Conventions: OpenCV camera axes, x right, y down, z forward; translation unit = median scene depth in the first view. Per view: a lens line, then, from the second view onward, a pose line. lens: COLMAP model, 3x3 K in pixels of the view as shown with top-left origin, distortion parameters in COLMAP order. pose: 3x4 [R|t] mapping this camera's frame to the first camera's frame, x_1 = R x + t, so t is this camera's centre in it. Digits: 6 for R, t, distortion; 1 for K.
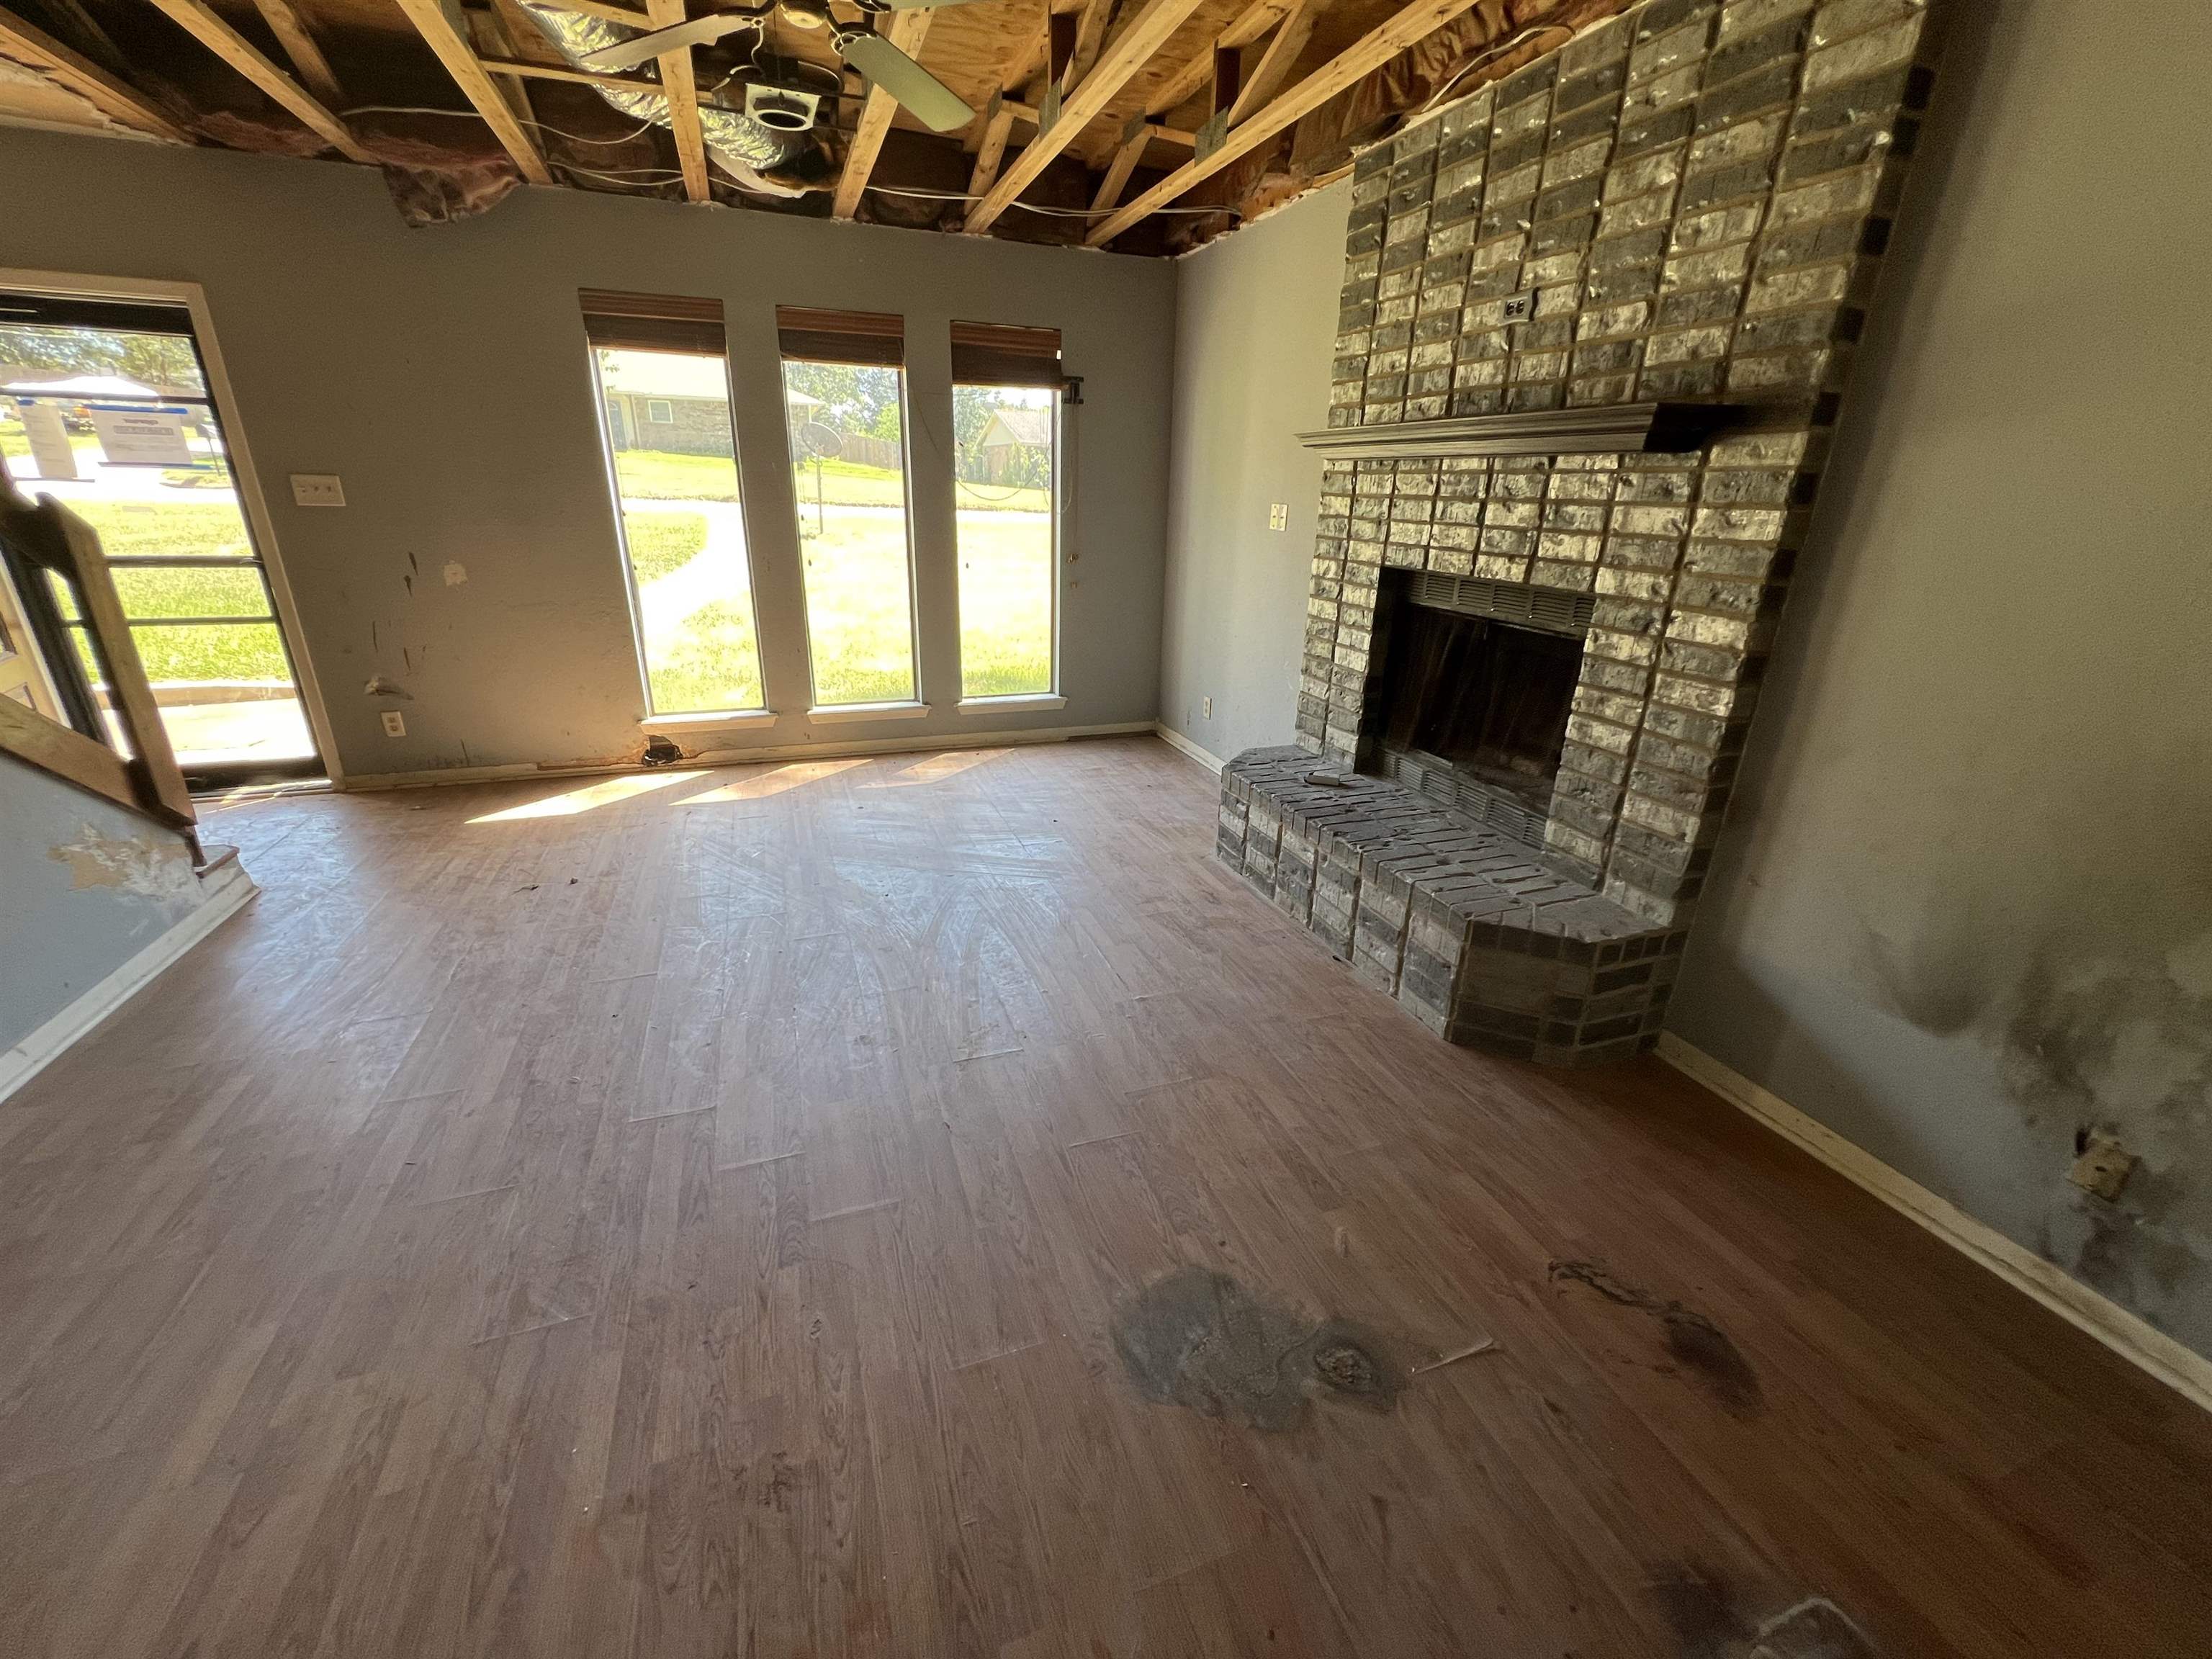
lens RADIAL K [[887.3, 0, 1106.0], [0, 887.3, 829.5], [0, 0, 1]] dist [-0.000536, -0.000131]
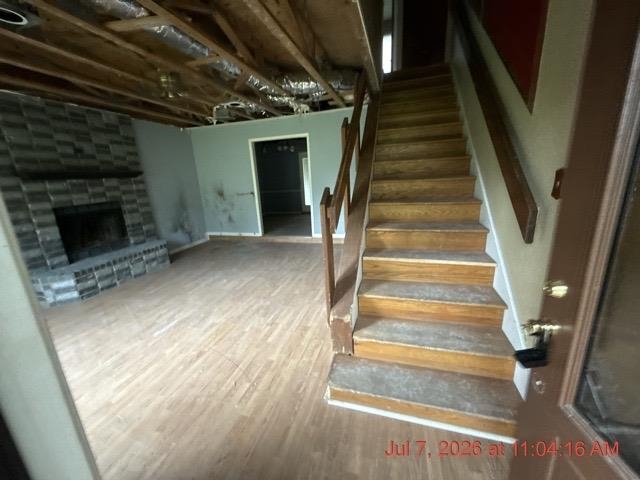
lens RADIAL K [[256.1, 0, 320.0], [0, 256.1, 240.0], [0, 0, 1]] dist [0.000987, -0.000030]
pose [[-0.803612, -0.132866, 0.580134, -1.449674], [0.242911, 0.816653, 0.523519, -0.576111], [-0.543326, 0.561627, -0.623997, 1.379607]]
